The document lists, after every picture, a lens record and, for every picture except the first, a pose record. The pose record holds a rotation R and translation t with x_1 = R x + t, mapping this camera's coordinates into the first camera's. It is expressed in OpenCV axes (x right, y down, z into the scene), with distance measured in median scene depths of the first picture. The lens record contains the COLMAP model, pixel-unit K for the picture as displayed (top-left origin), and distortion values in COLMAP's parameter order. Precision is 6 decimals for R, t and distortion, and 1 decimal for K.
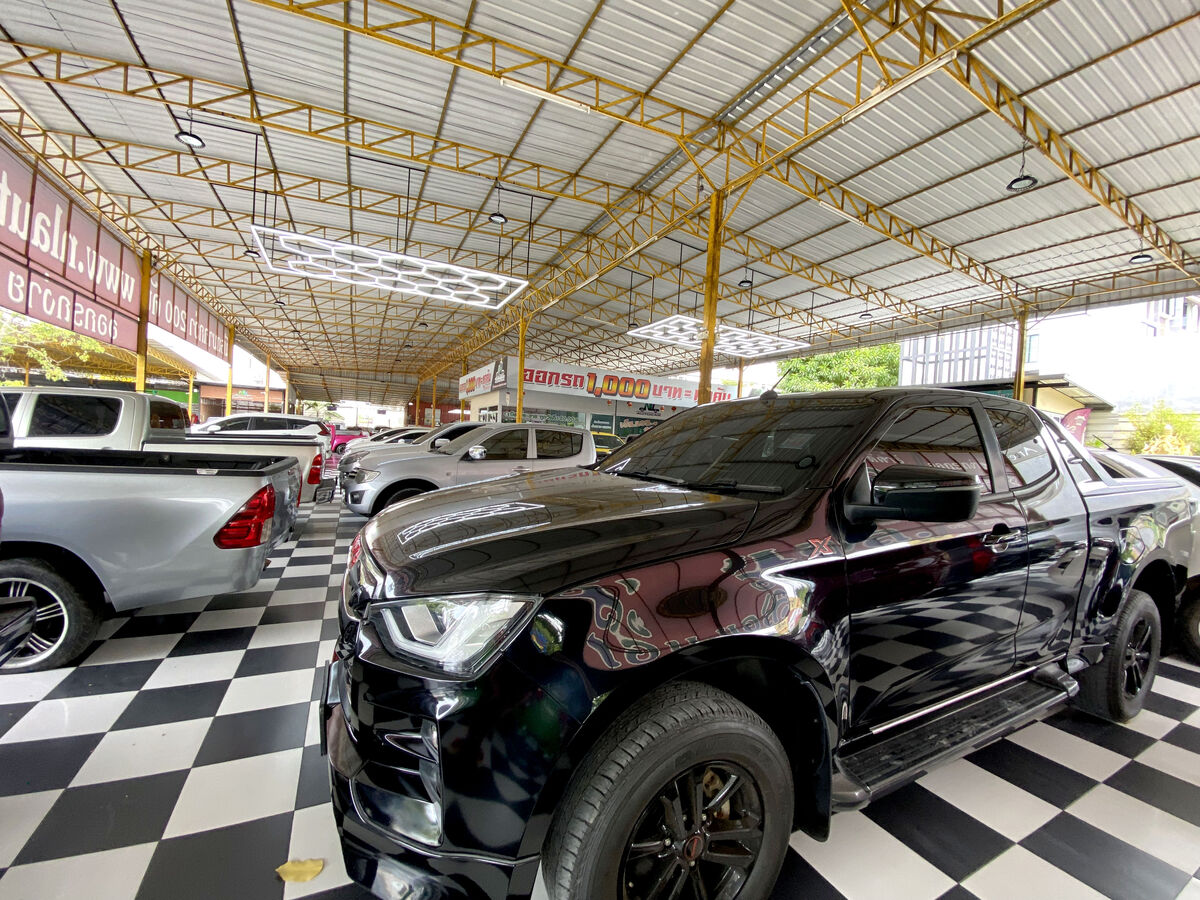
lens RADIAL K [[492.3, 0, 603.4], [0, 492.3, 455.1], [0, 0, 1]] dist [0.025000, -0.019348]
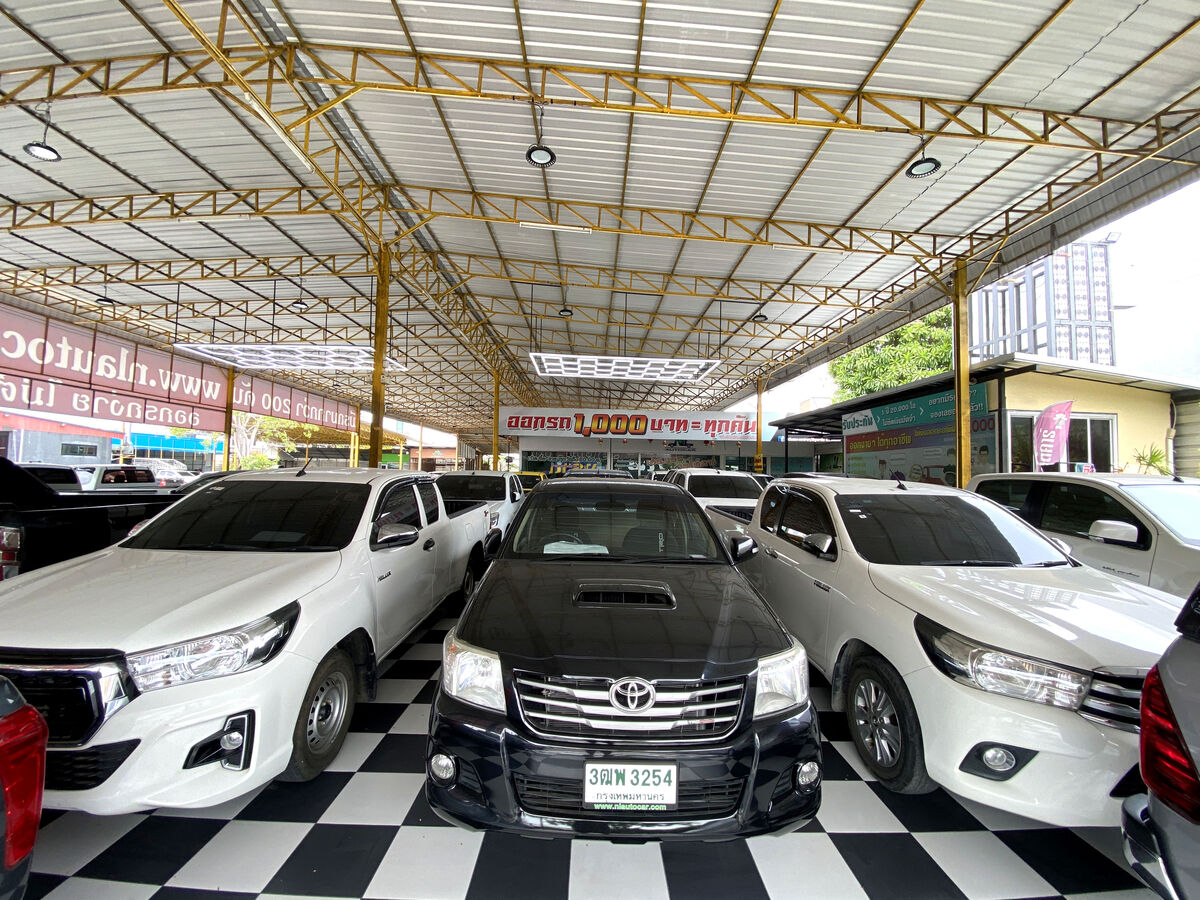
lens RADIAL K [[492.3, 0, 603.4], [0, 492.3, 455.1], [0, 0, 1]] dist [0.025000, -0.019348]
pose [[0.893087, -0.059050, -0.445992, 1.070895], [0.020397, 0.995644, -0.090981, 0.026428], [0.449421, 0.072158, 0.890401, 0.288153]]
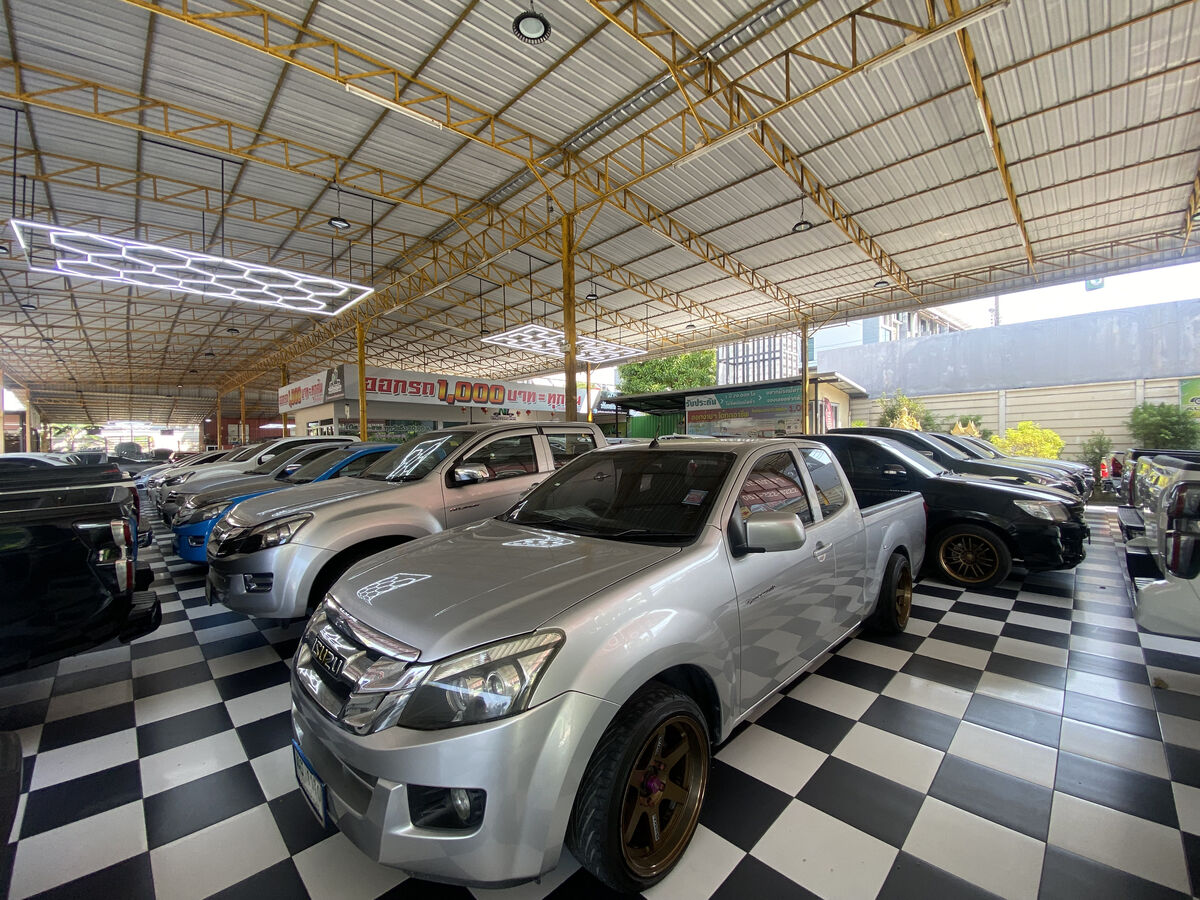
lens RADIAL K [[479.5, 0, 609.0], [0, 479.5, 453.2], [0, 0, 1]] dist [0.065148, -0.038265]
pose [[0.949464, -0.075449, 0.304672, -0.029239], [0.077135, 0.996999, 0.006517, -0.007385], [-0.304250, 0.017314, 0.952435, -0.019941]]
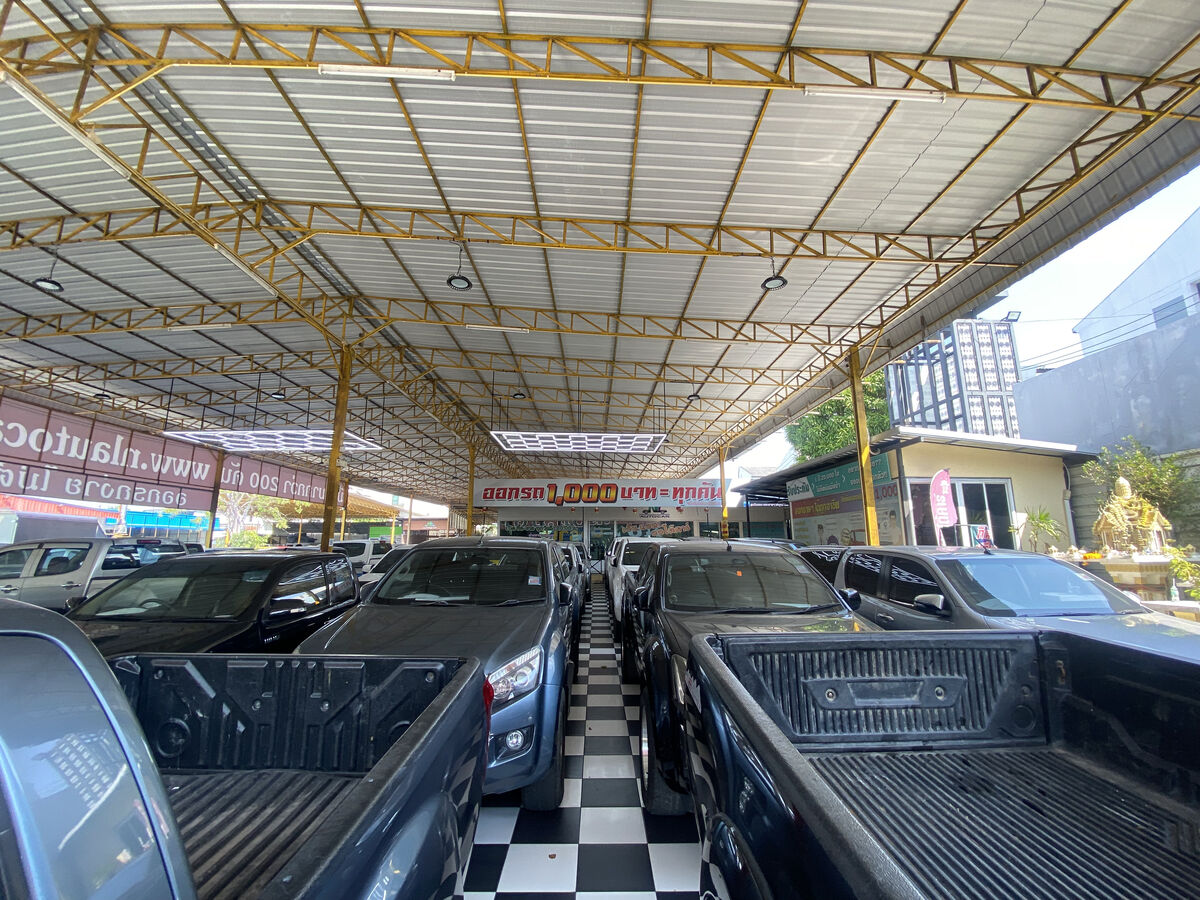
lens RADIAL K [[490.6, 0, 600.3], [0, 490.6, 452.4], [0, 0, 1]] dist [0.032492, -0.022750]
pose [[0.887583, -0.141950, -0.438232, 1.237203], [0.042468, 0.972501, -0.228995, 0.030009], [0.458687, 0.184641, 0.869203, 0.269238]]
